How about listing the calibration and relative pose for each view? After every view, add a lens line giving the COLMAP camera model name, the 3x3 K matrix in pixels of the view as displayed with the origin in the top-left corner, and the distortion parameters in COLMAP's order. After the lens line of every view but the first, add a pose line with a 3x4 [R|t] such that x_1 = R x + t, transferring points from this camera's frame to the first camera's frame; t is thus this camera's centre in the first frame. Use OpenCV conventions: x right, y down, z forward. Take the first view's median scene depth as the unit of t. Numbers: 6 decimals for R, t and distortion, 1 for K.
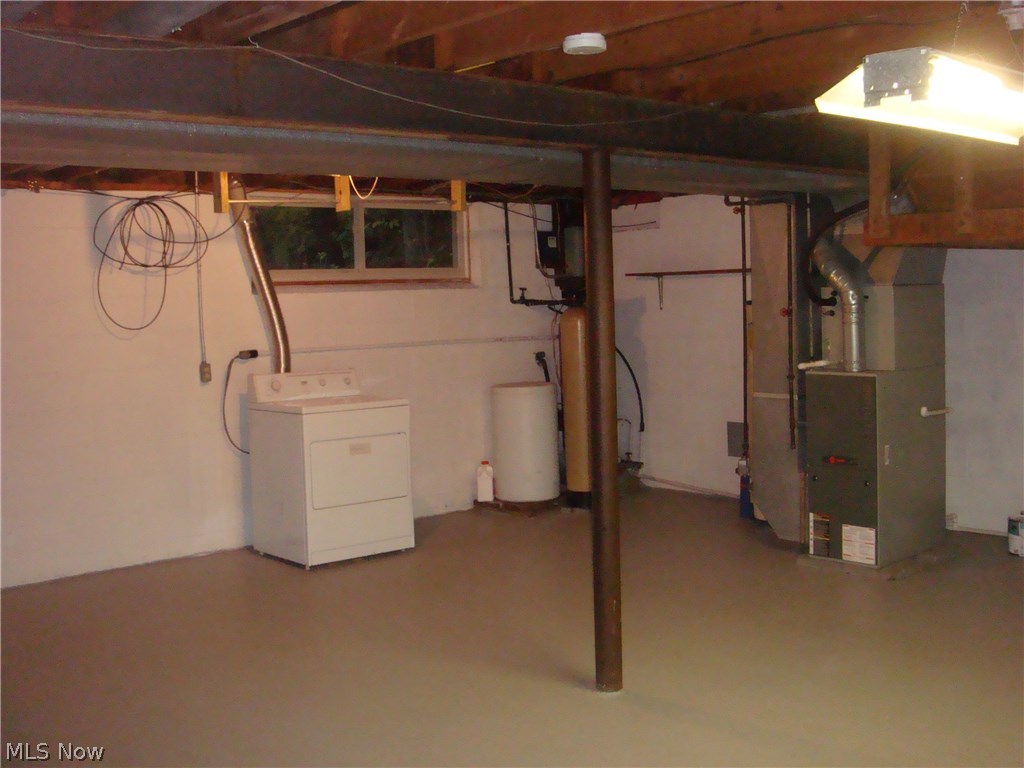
lens RADIAL K [[1133.3, 0, 512.5], [0, 1133.3, 366.4], [0, 0, 1]] dist [-0.192699, 0.049710]
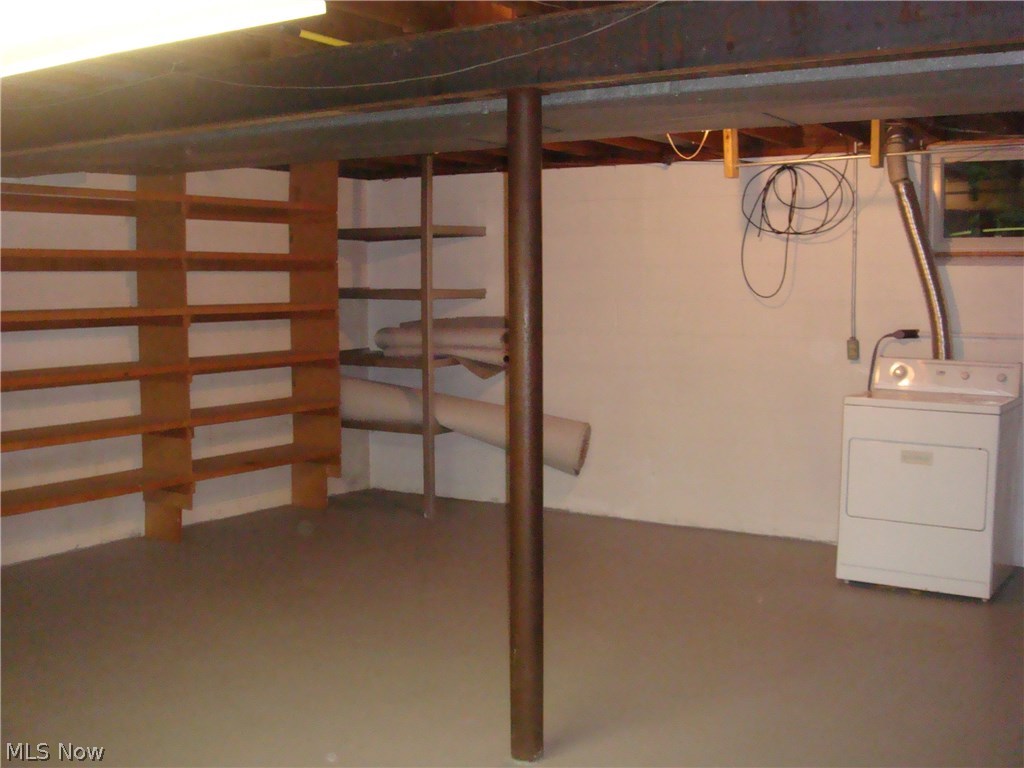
lens RADIAL K [[1133.3, 0, 512.5], [0, 1133.3, 366.4], [0, 0, 1]] dist [-0.192699, 0.049710]
pose [[0.282710, 0.101163, -0.953856, 0.538302], [-0.067918, 0.994038, 0.085294, -0.041082], [0.956798, 0.040671, 0.287895, 0.484580]]
